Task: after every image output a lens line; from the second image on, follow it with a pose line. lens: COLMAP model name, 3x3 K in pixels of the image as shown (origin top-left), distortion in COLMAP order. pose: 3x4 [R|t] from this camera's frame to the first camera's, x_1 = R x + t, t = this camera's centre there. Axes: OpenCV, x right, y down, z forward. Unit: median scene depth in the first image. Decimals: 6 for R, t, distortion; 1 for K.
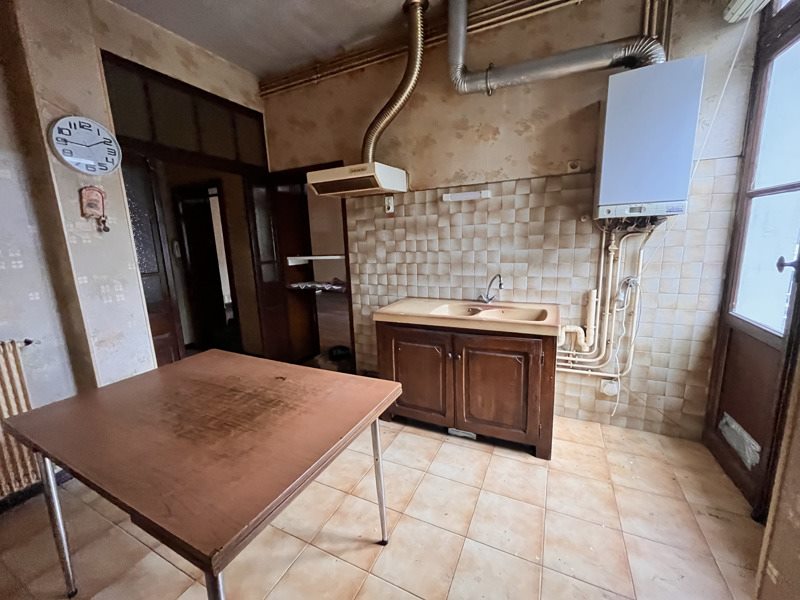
lens RADIAL K [[324.2, 0, 400.0], [0, 324.2, 300.0], [0, 0, 1]] dist [-0.000366, -0.000017]
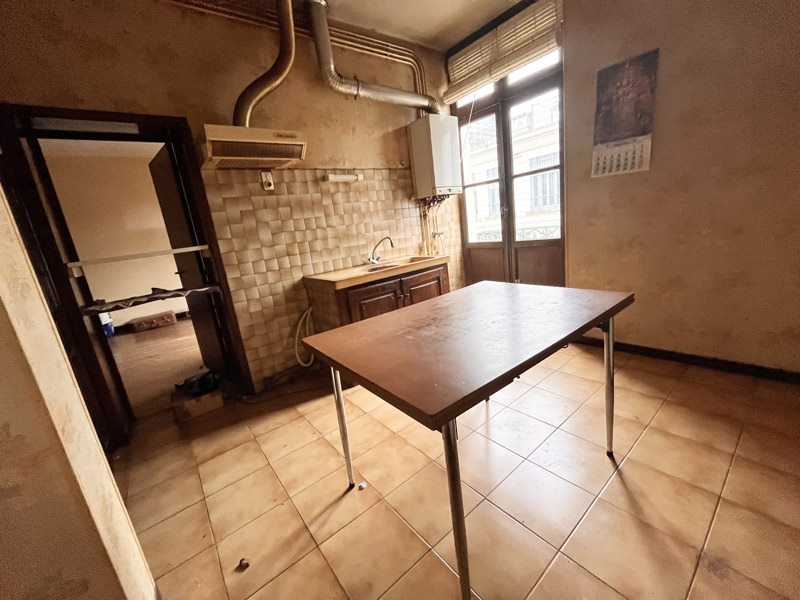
lens RADIAL K [[324.2, 0, 400.0], [0, 324.2, 300.0], [0, 0, 1]] dist [-0.000366, -0.000017]
pose [[0.432906, -0.222197, 0.873625, -0.784788], [0.270659, 0.956468, 0.109148, 0.031863], [-0.859846, 0.189203, 0.474201, 0.316590]]
